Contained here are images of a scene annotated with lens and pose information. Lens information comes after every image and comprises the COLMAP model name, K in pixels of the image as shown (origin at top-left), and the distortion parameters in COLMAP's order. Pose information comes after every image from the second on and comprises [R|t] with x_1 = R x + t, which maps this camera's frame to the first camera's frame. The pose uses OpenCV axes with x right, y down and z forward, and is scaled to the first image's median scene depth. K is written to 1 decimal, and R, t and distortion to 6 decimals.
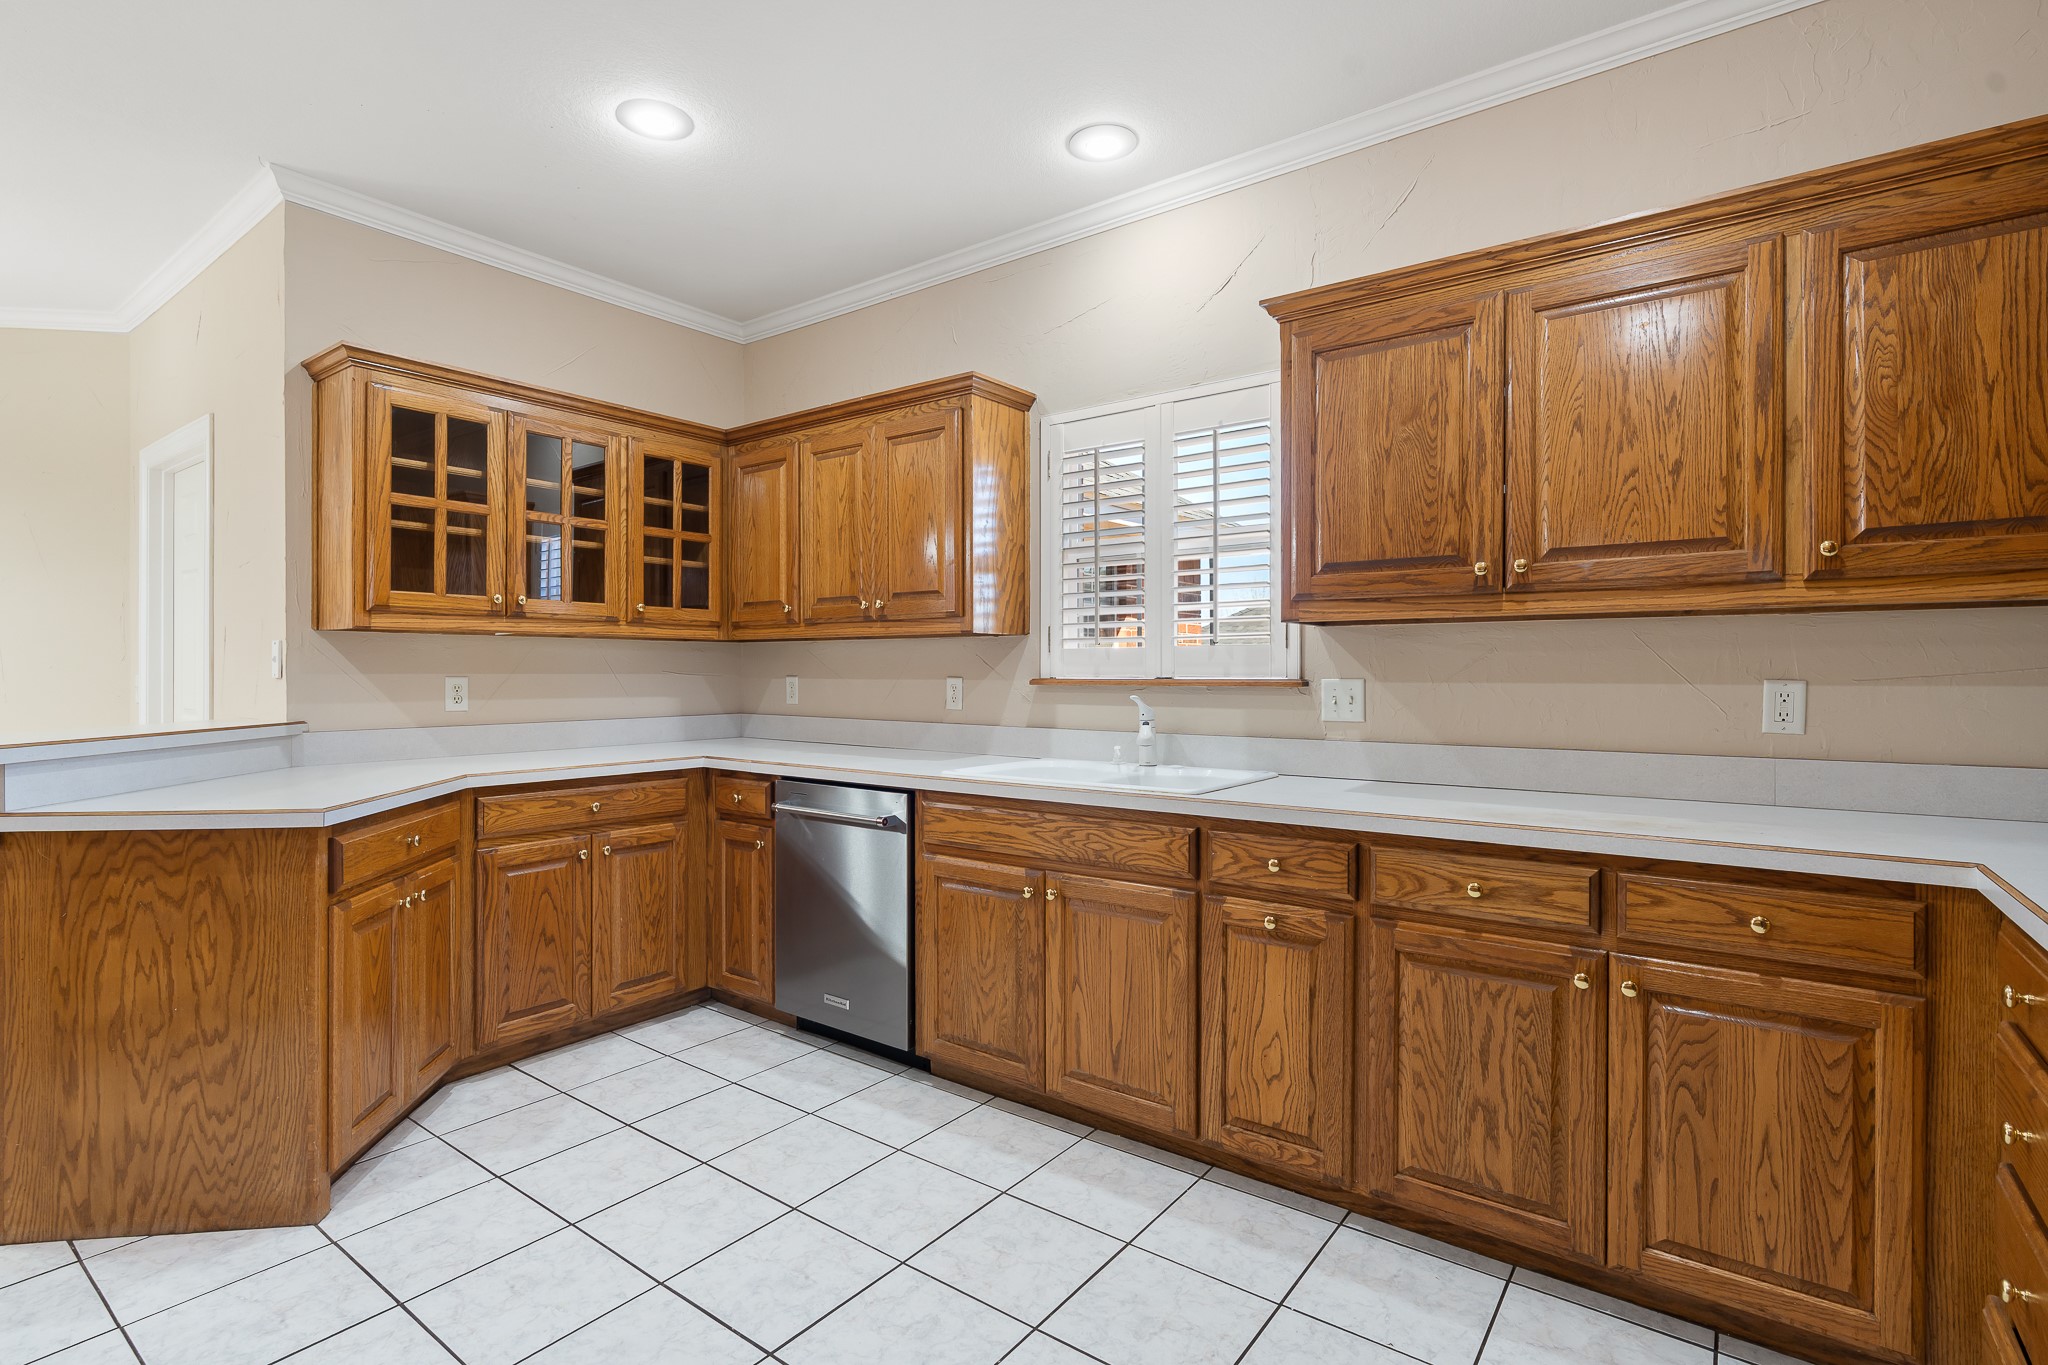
lens RADIAL K [[972.5, 0, 1027.1], [0, 972.5, 671.7], [0, 0, 1]] dist [-0.015625, 0.006539]
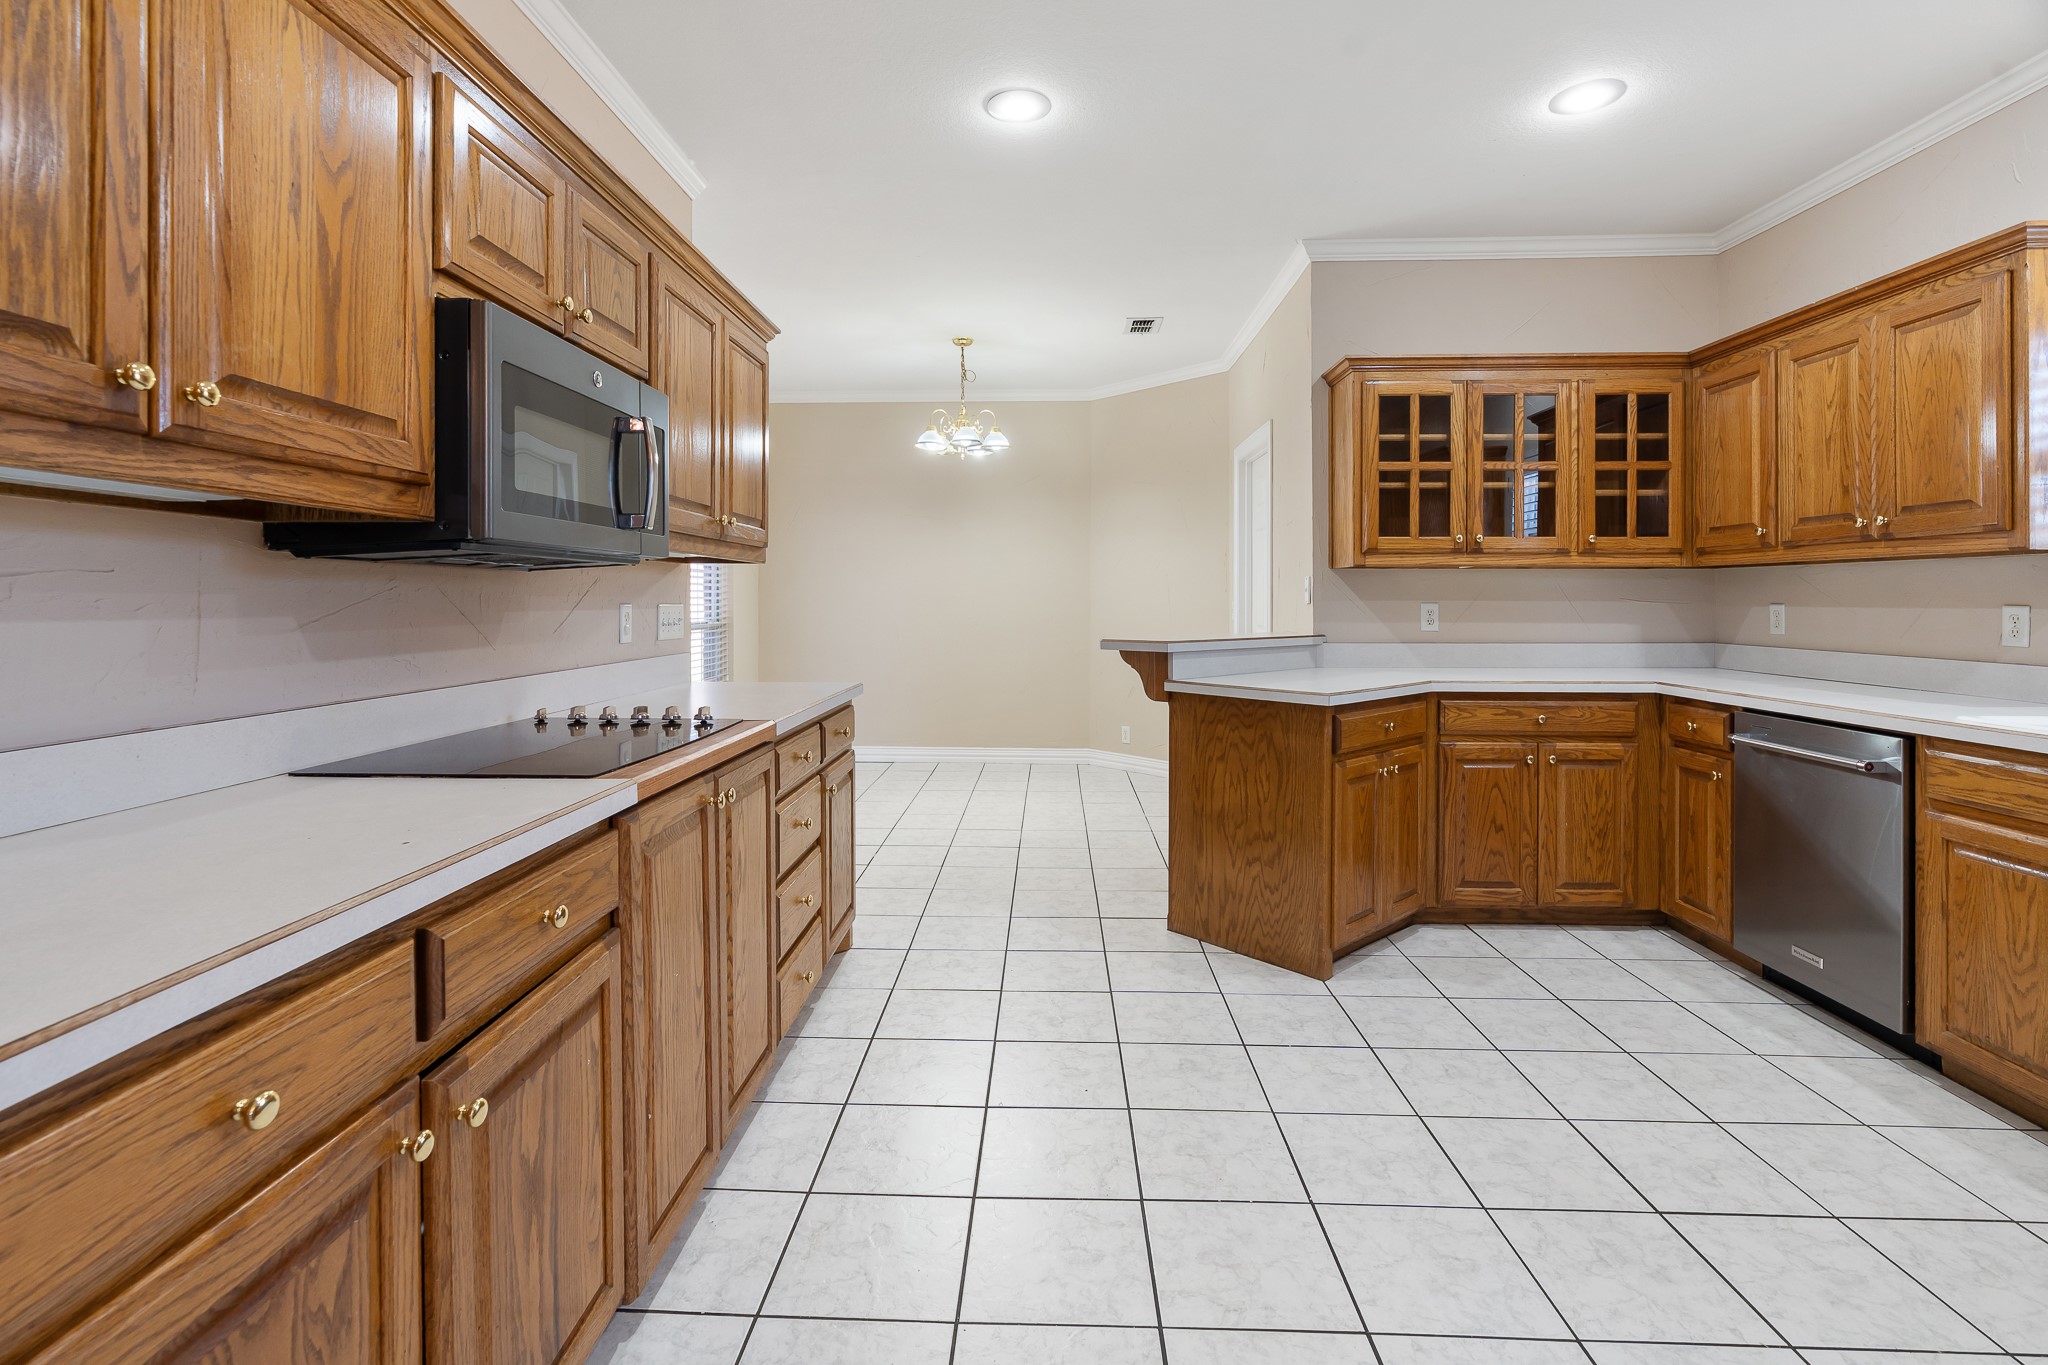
lens RADIAL K [[941.5, 0, 1020.1], [0, 941.5, 599.0], [0, 0, 1]] dist [0.000345, 0.000756]
pose [[0.565857, -0.000509, -0.824503, 0.113044], [-0.000964, 0.999999, -0.001278, 0.002411], [0.824503, 0.001518, 0.565856, -0.116588]]
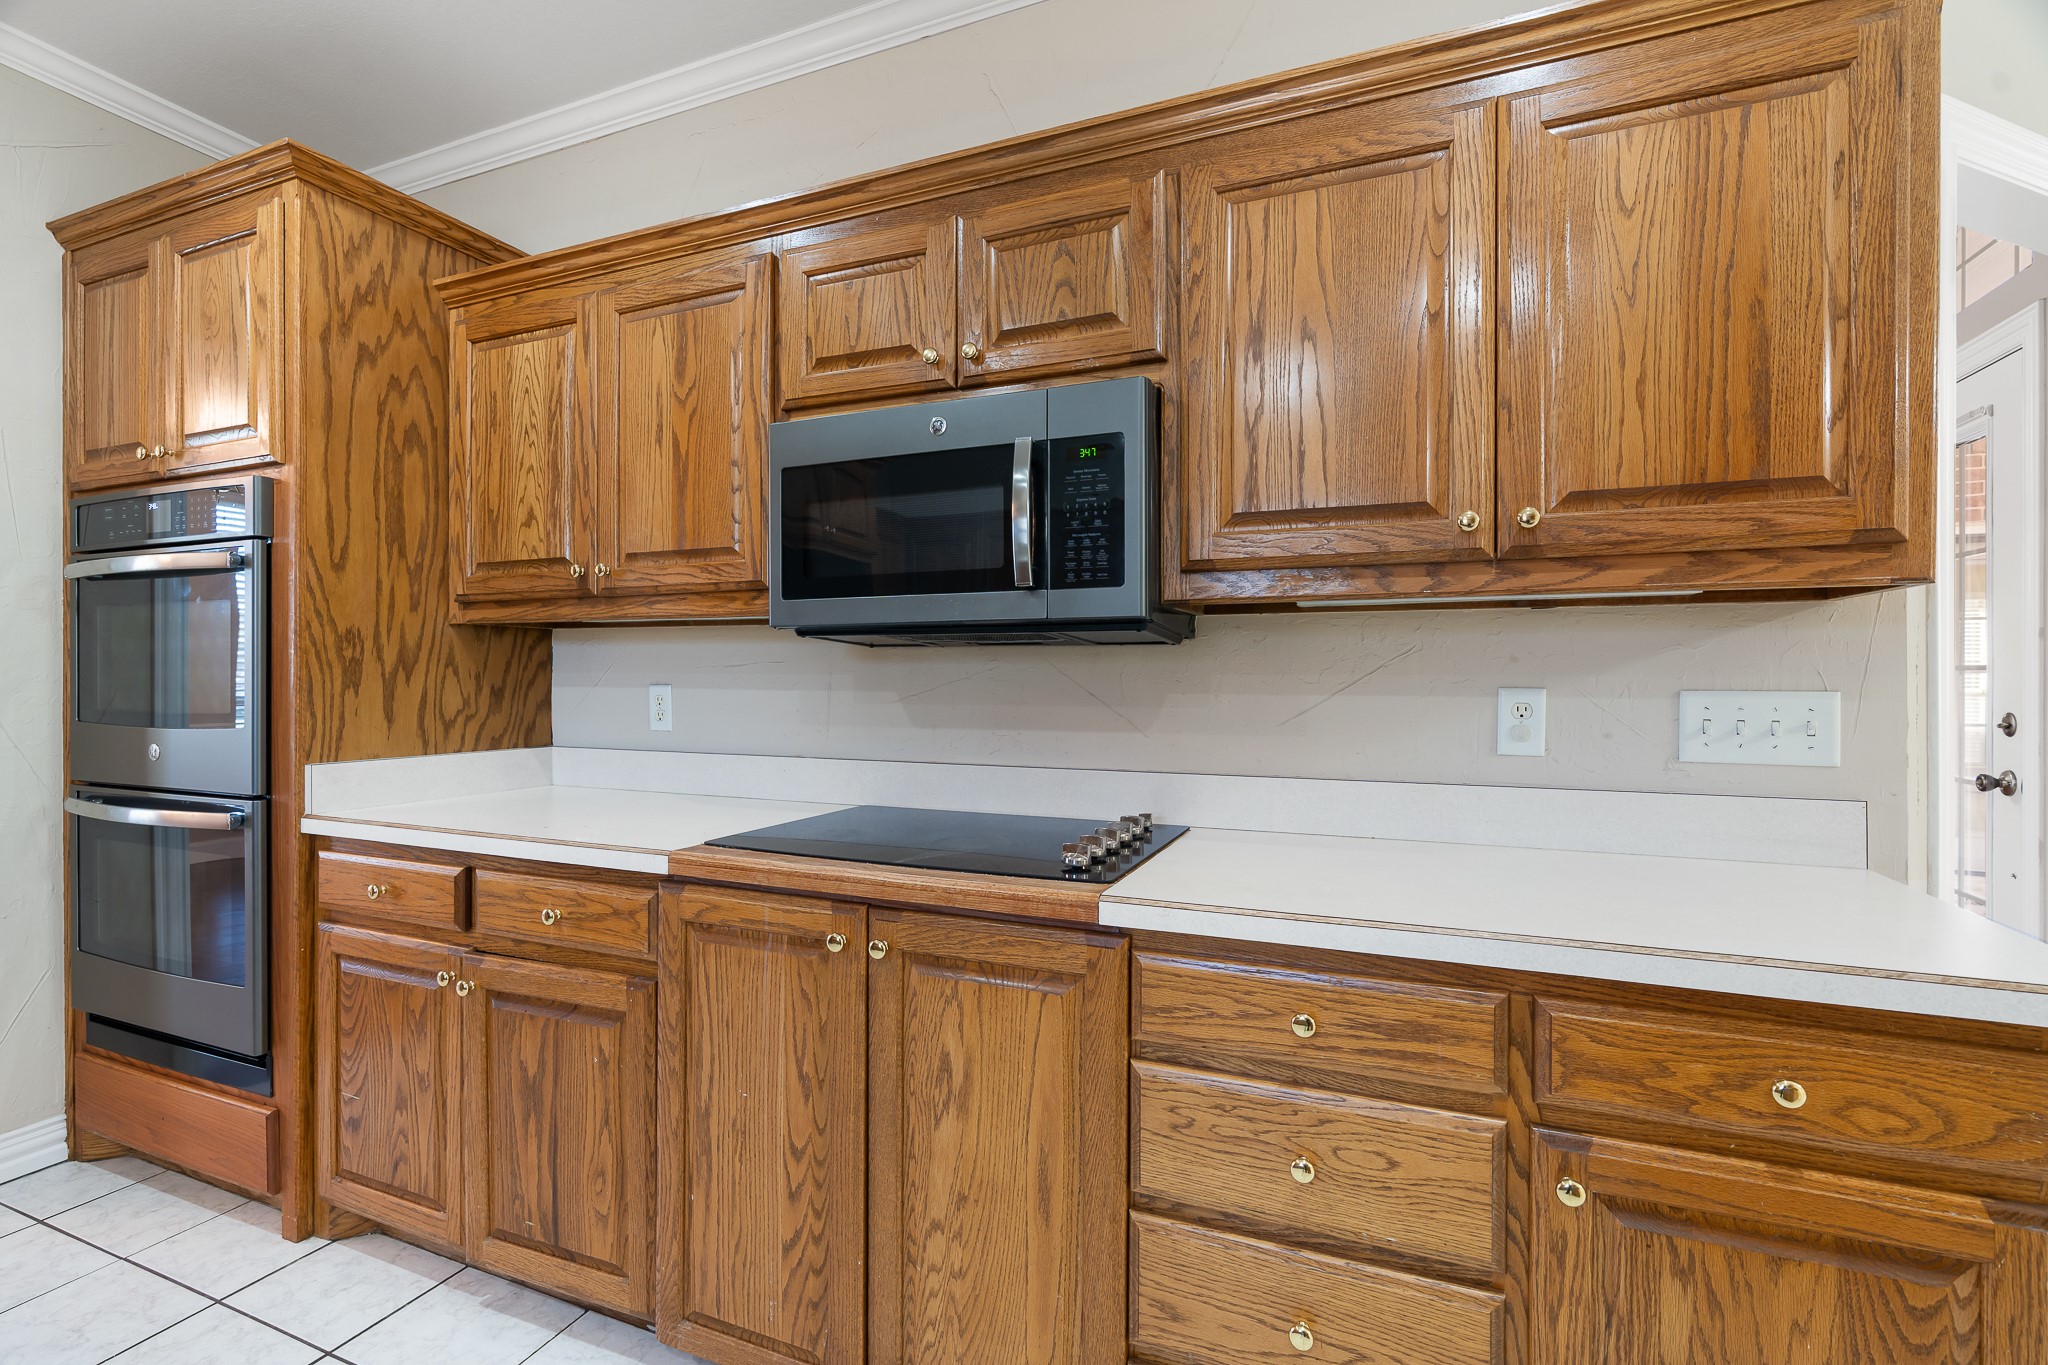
lens RADIAL K [[941.1, 0, 1024.0], [0, 941.1, 682.5], [0, 0, 1]] dist [-0.000568, 0.000047]
pose [[-0.972190, -0.000889, -0.234193, -0.141332], [-0.002250, 0.999982, 0.005545, 0.001929], [0.234184, 0.005918, -0.972174, 0.168174]]
